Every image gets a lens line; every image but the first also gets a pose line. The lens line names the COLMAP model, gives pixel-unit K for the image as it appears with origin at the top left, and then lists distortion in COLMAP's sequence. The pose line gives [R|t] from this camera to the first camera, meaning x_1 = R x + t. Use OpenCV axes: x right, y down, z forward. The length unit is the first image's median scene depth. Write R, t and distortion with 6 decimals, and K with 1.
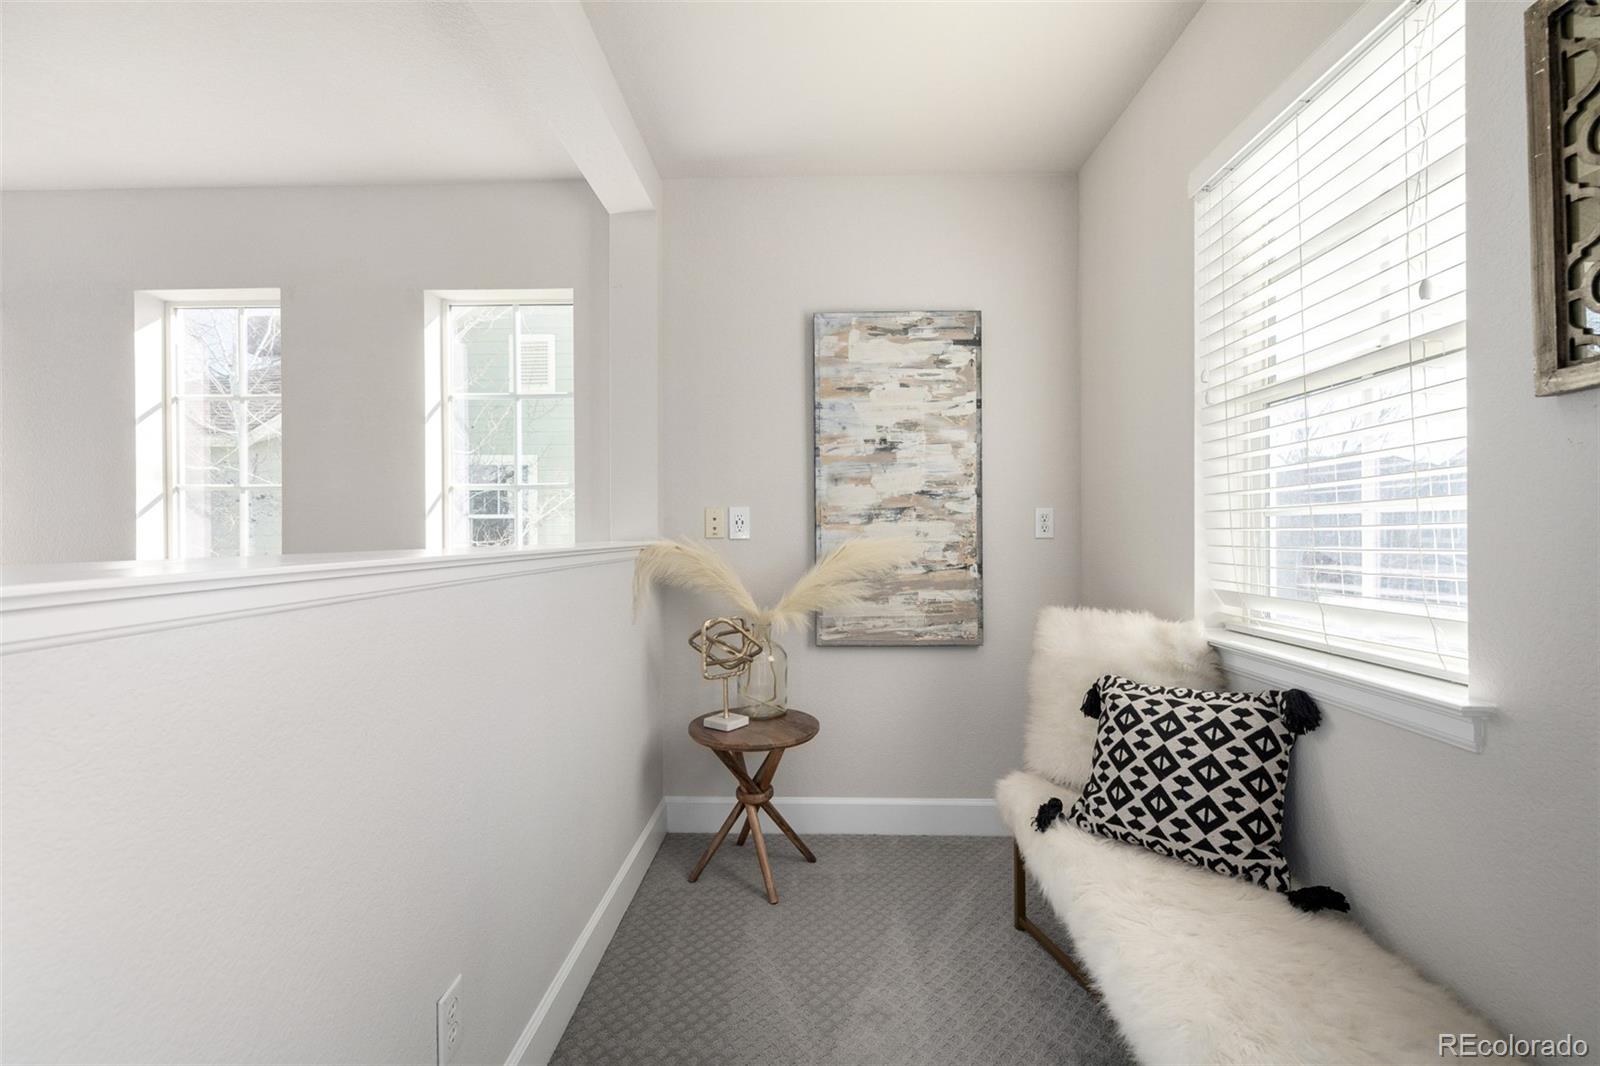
lens RADIAL K [[677.3, 0, 801.2], [0, 677.3, 529.9], [0, 0, 1]] dist [0.004518, -0.000179]
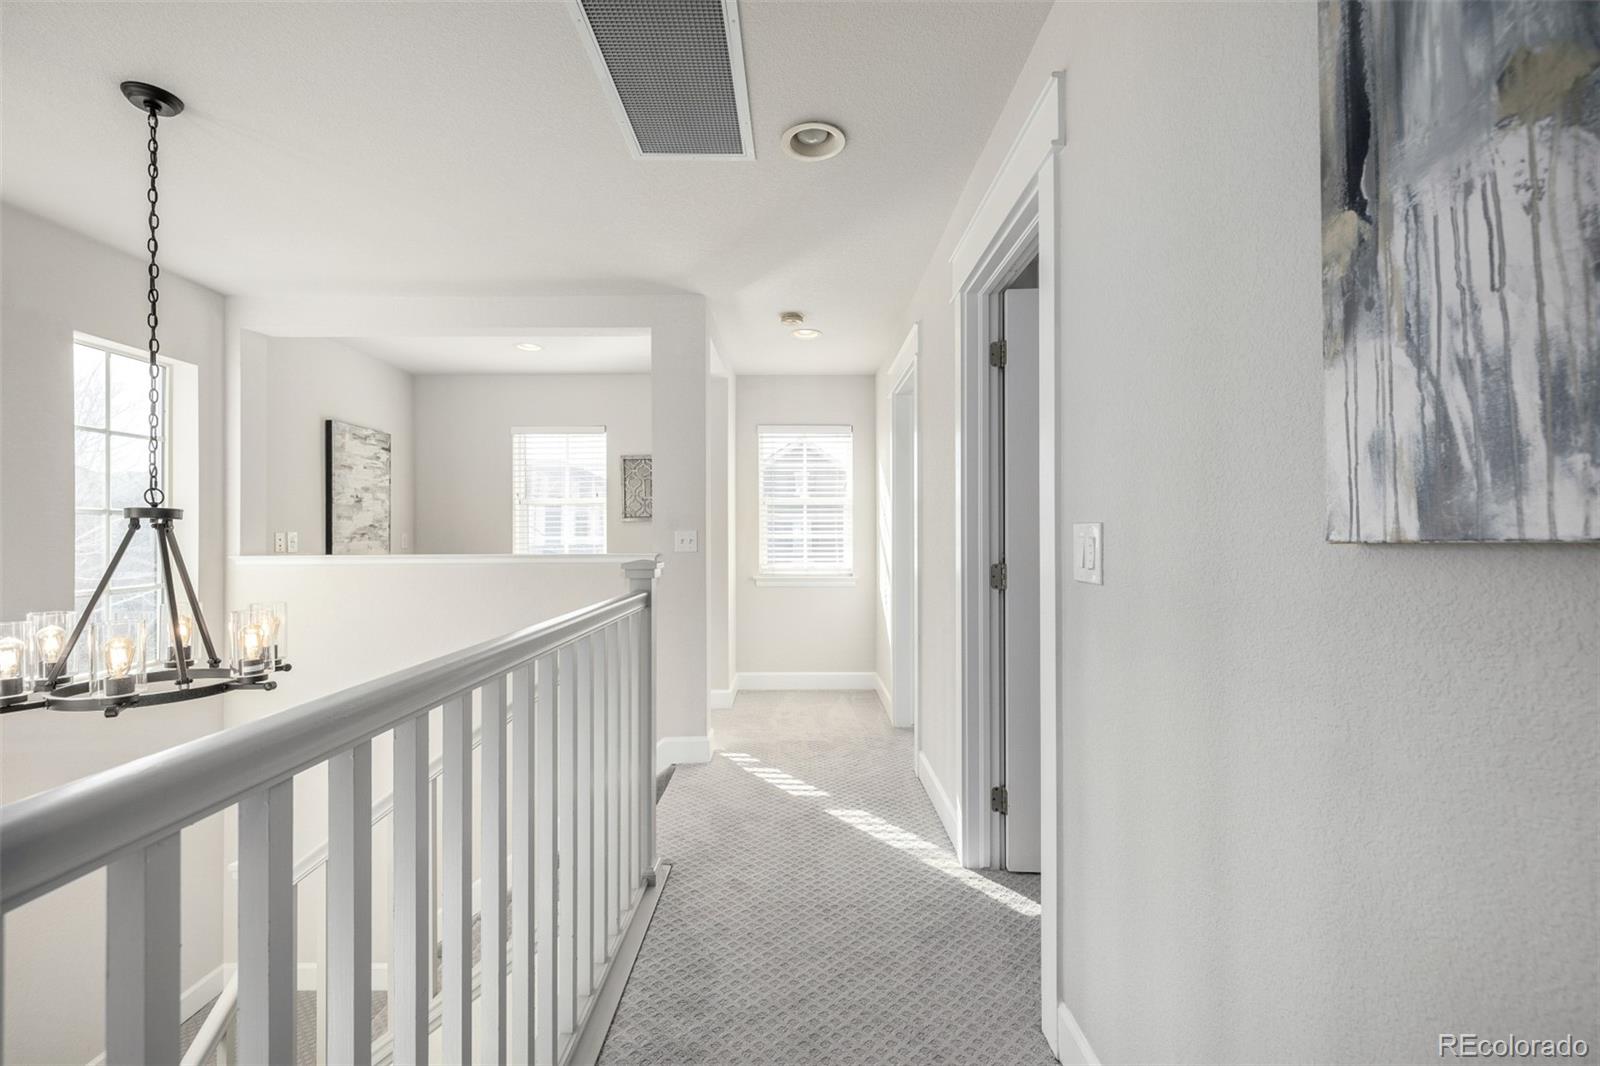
lens RADIAL K [[677.3, 0, 800.9], [0, 677.3, 531.6], [0, 0, 1]] dist [0.004518, -0.000179]
pose [[-0.029602, 0.007890, 0.999531, -1.746584], [0.000252, 0.999969, -0.007886, -0.022776], [-0.999562, 0.000018, -0.029603, -0.141763]]
